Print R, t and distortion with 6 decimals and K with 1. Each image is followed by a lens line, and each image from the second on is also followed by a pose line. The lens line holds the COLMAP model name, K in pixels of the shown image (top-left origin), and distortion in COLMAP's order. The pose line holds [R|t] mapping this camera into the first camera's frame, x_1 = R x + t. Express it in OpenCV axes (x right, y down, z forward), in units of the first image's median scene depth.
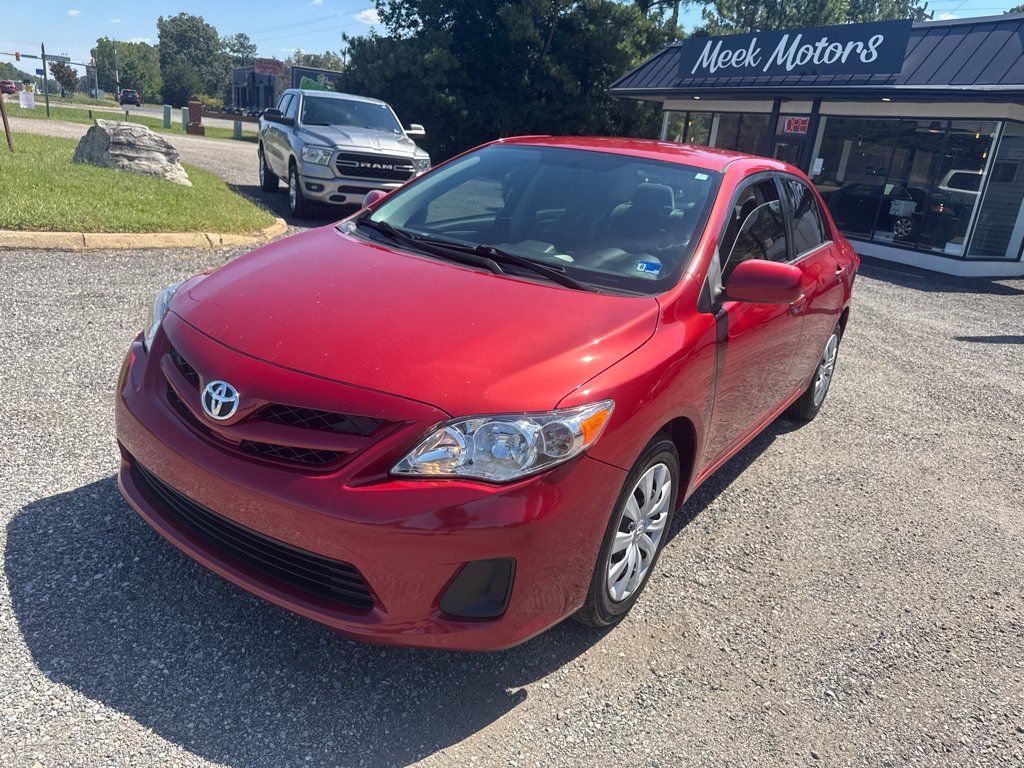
lens RADIAL K [[729.3, 0, 502.1], [0, 729.3, 381.3], [0, 0, 1]] dist [0.001160, 0.002066]
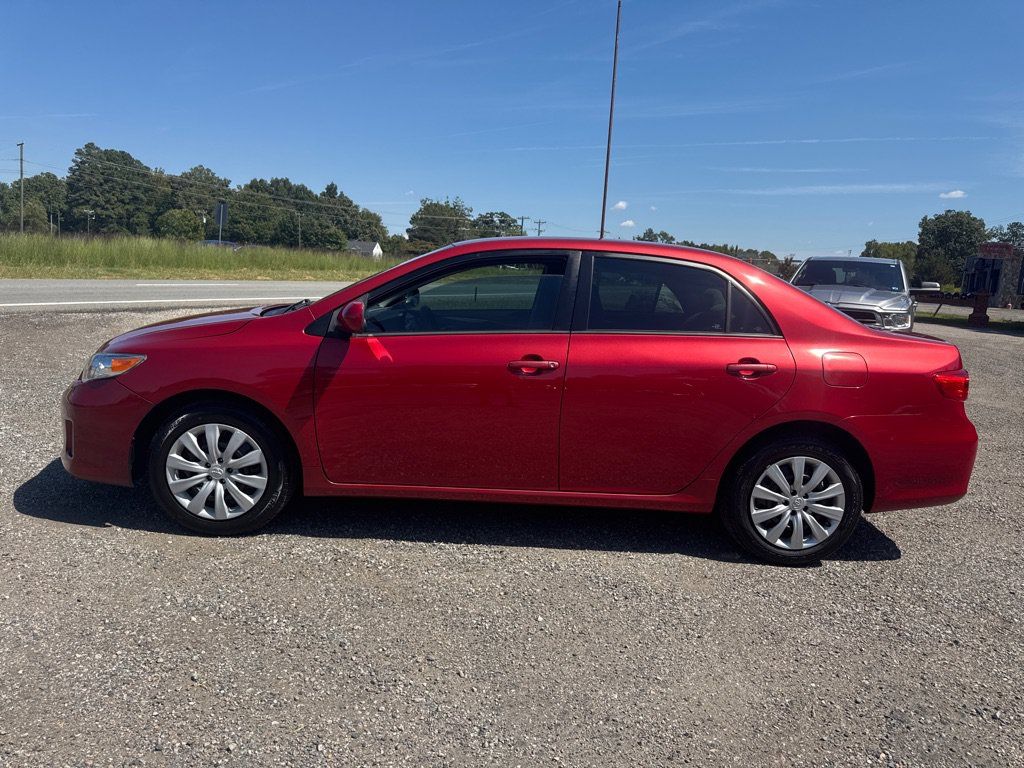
lens RADIAL K [[718.6, 0, 513.8], [0, 718.6, 401.8], [0, 0, 1]] dist [0.051196, -0.069748]
pose [[0.591250, 0.078352, -0.802673, 0.128612], [-0.255138, 0.962325, -0.093999, 0.004464], [0.765067, 0.260370, 0.588965, 0.043173]]
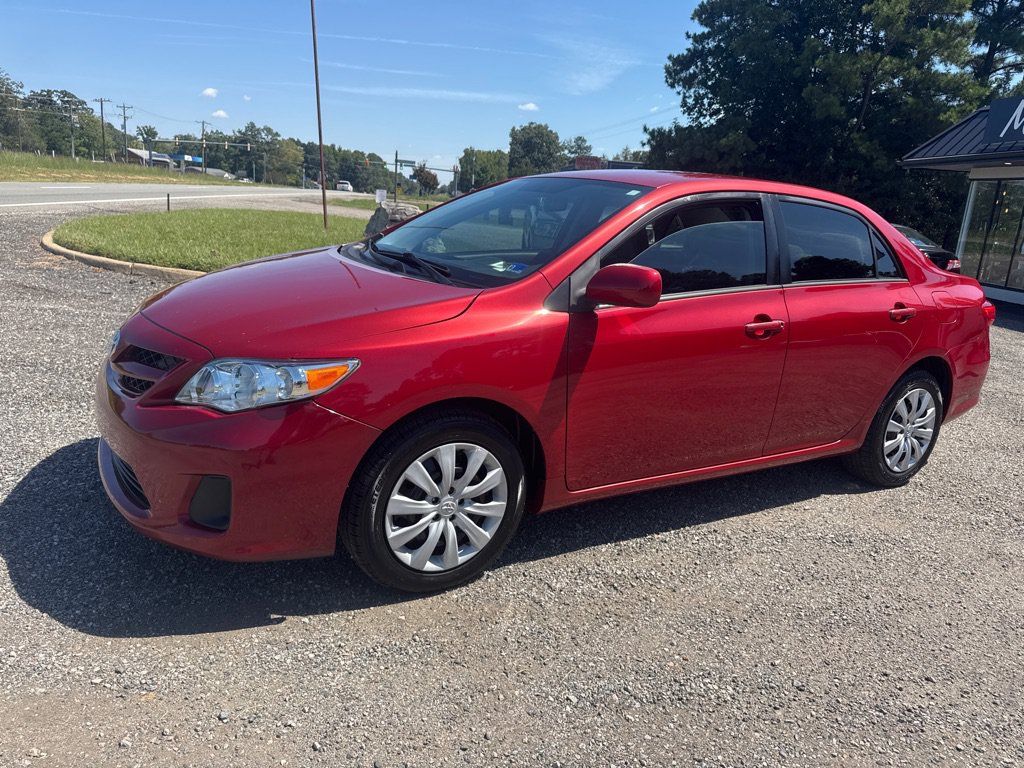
lens RADIAL K [[723.2, 0, 512.0], [0, 723.2, 384.0], [0, 0, 1]] dist [0.045482, -0.059029]
pose [[0.914978, 0.069038, -0.397555, 0.052414], [-0.112513, 0.989829, -0.087060, 0.008580], [0.387501, 0.124388, 0.913439, 0.004803]]
